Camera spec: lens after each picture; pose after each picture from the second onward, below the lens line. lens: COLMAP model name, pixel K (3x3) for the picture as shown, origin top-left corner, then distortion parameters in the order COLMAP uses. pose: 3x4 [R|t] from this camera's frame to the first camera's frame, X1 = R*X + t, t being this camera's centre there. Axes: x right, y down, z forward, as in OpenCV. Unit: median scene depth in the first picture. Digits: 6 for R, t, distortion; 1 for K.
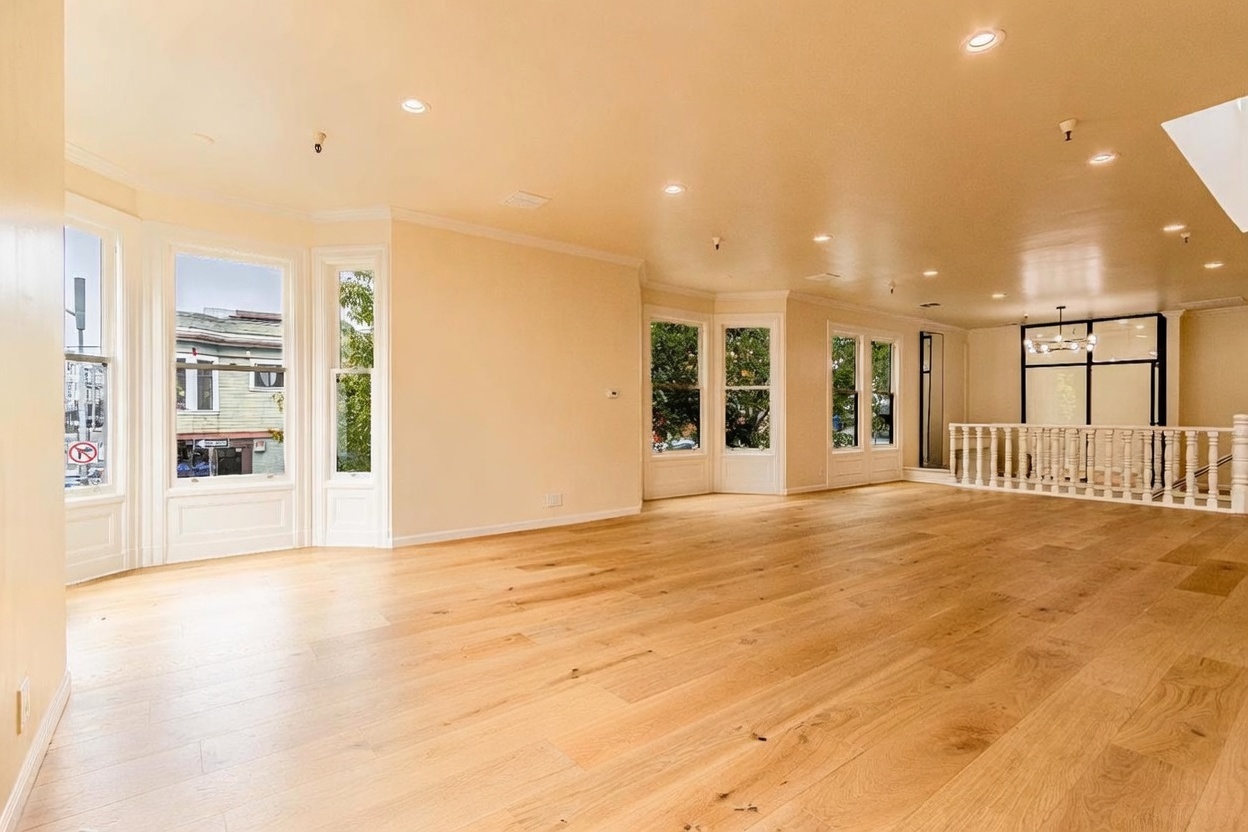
lens RADIAL K [[570.1, 0, 624.0], [0, 570.1, 416.0], [0, 0, 1]] dist [0.009302, -0.000003]
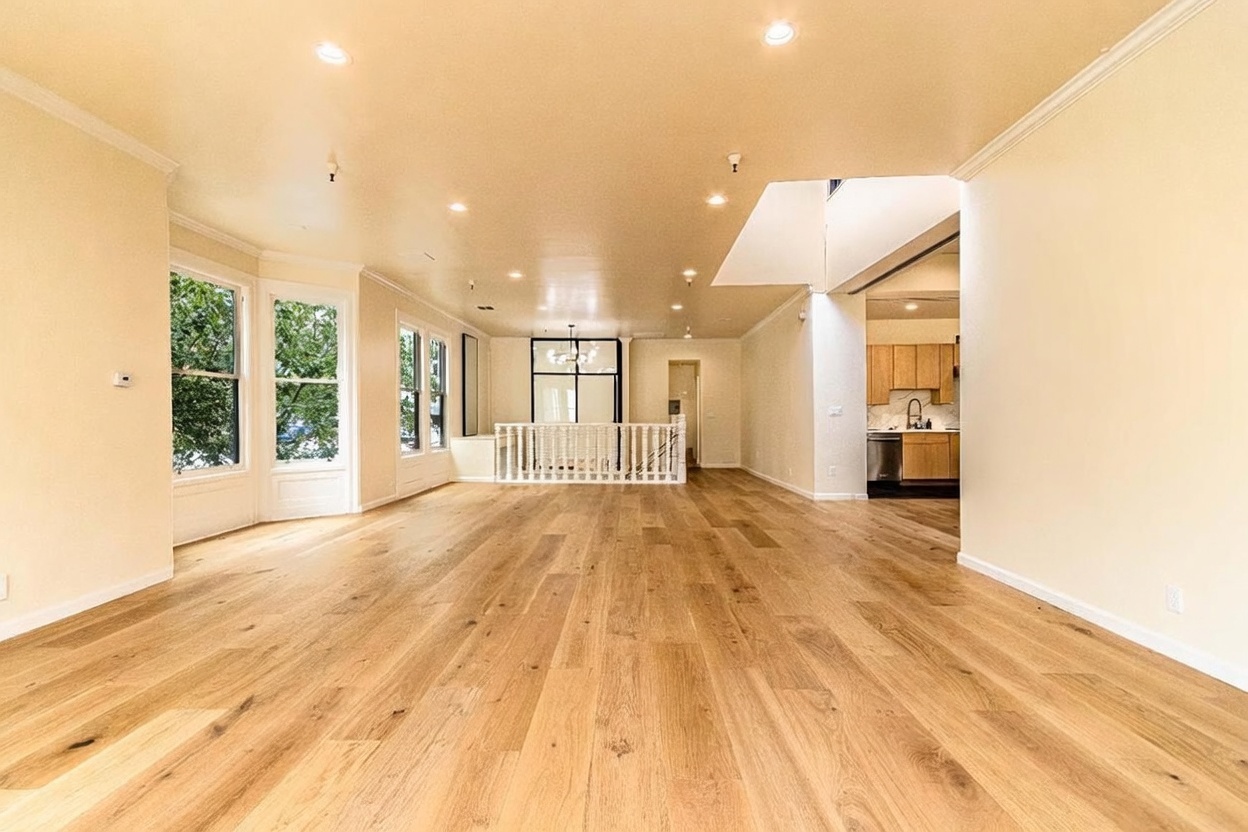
lens RADIAL K [[570.1, 0, 624.0], [0, 570.1, 416.0], [0, 0, 1]] dist [0.009302, -0.000003]
pose [[0.651157, -0.004478, 0.758929, -0.093313], [0.006152, 0.999981, 0.000622, 0.000341], [-0.758918, 0.004264, 0.651173, 0.176612]]
